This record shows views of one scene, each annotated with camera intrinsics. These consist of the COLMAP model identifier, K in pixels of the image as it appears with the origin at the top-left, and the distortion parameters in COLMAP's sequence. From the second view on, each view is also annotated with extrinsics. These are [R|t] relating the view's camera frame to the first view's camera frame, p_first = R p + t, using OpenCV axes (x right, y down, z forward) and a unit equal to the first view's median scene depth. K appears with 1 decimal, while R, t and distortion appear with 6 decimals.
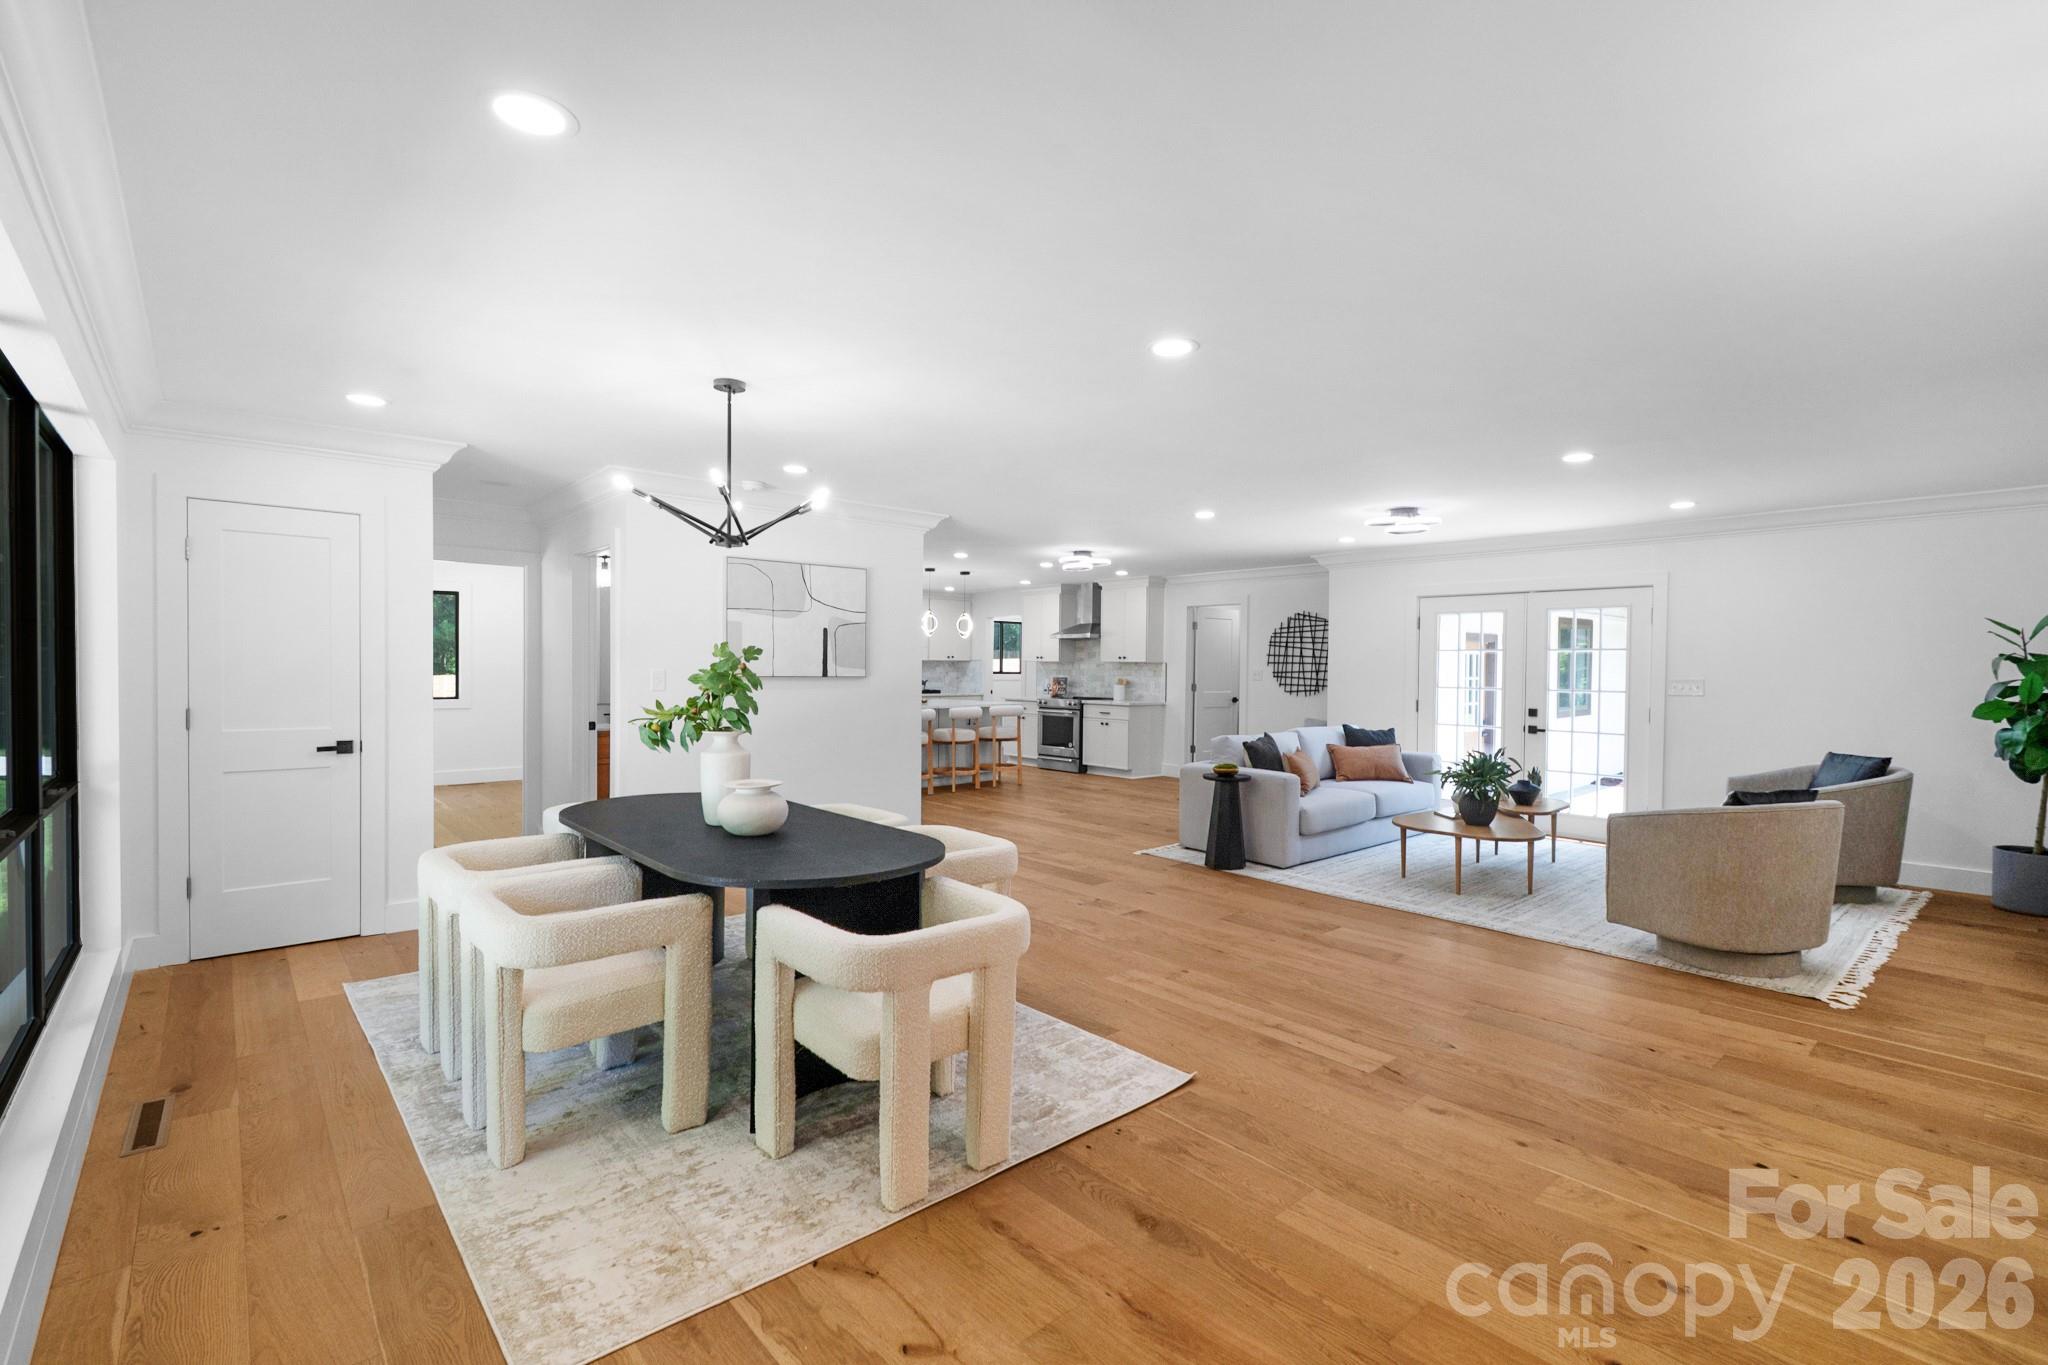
lens RADIAL K [[925.0, 0, 1055.3], [0, 925.0, 693.4], [0, 0, 1]] dist [0.010850, -0.005198]
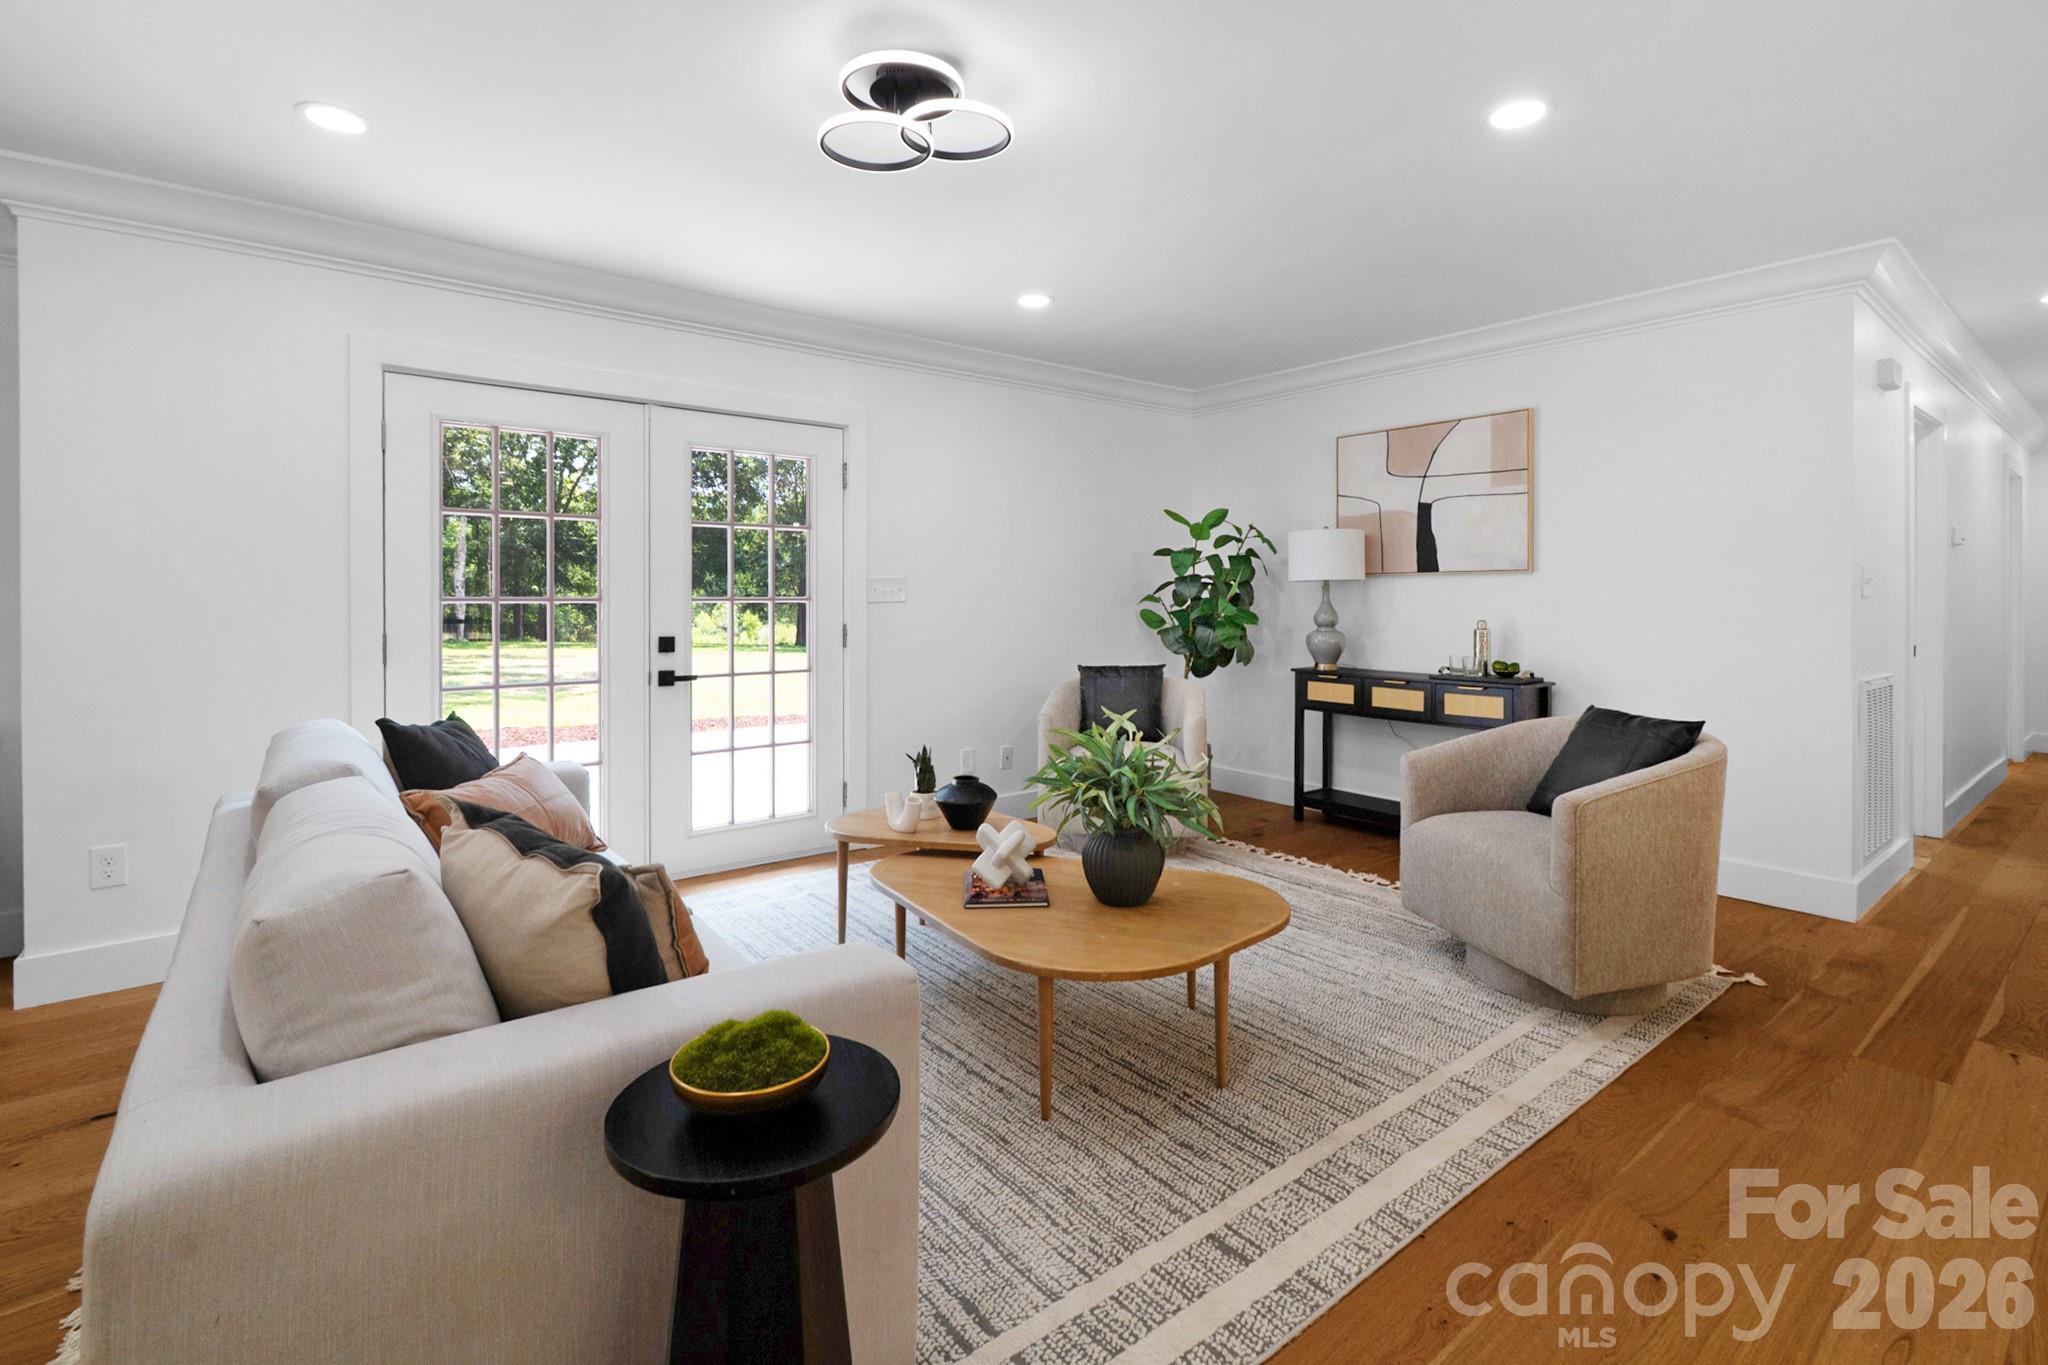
lens RADIAL K [[925.0, 0, 982.2], [0, 925.0, 624.0], [0, 0, 1]] dist [0.010850, -0.005198]
pose [[0.080922, -0.031626, 0.996219, 0.021875], [0.034317, 0.998992, 0.028926, 0.000536], [-0.996129, 0.031846, 0.081926, 0.785059]]
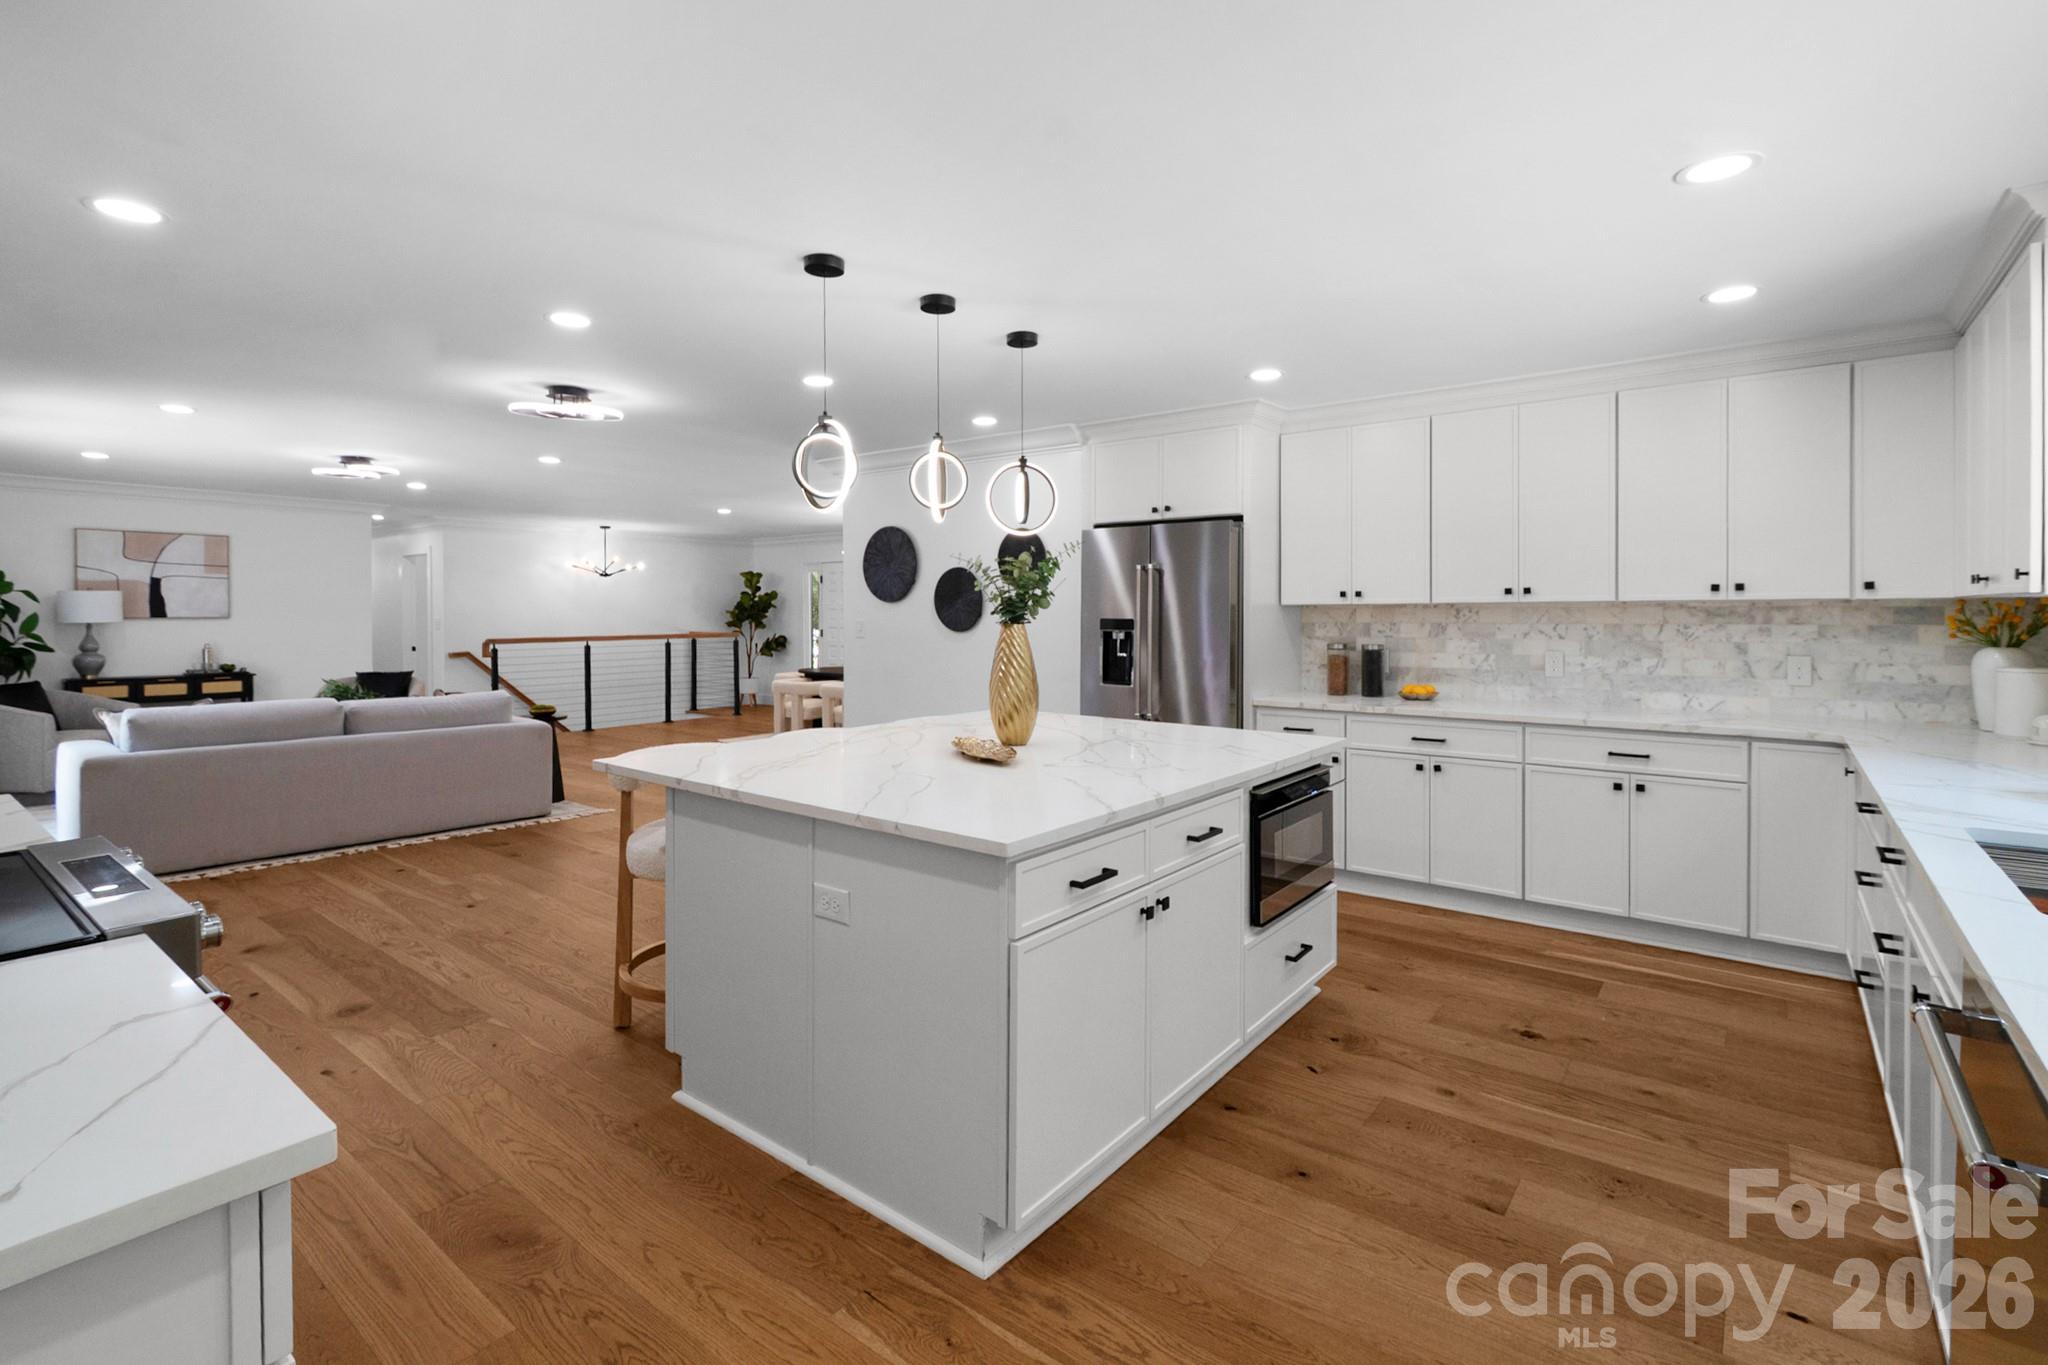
lens RADIAL K [[925.0, 0, 1075.1], [0, 925.0, 611.6], [0, 0, 1]] dist [0.010850, -0.005198]
pose [[-0.981608, -0.006074, -0.190809, -0.213332], [-0.011603, 0.999544, 0.027872, -0.065143], [0.190553, 0.029573, -0.981231, 1.985935]]
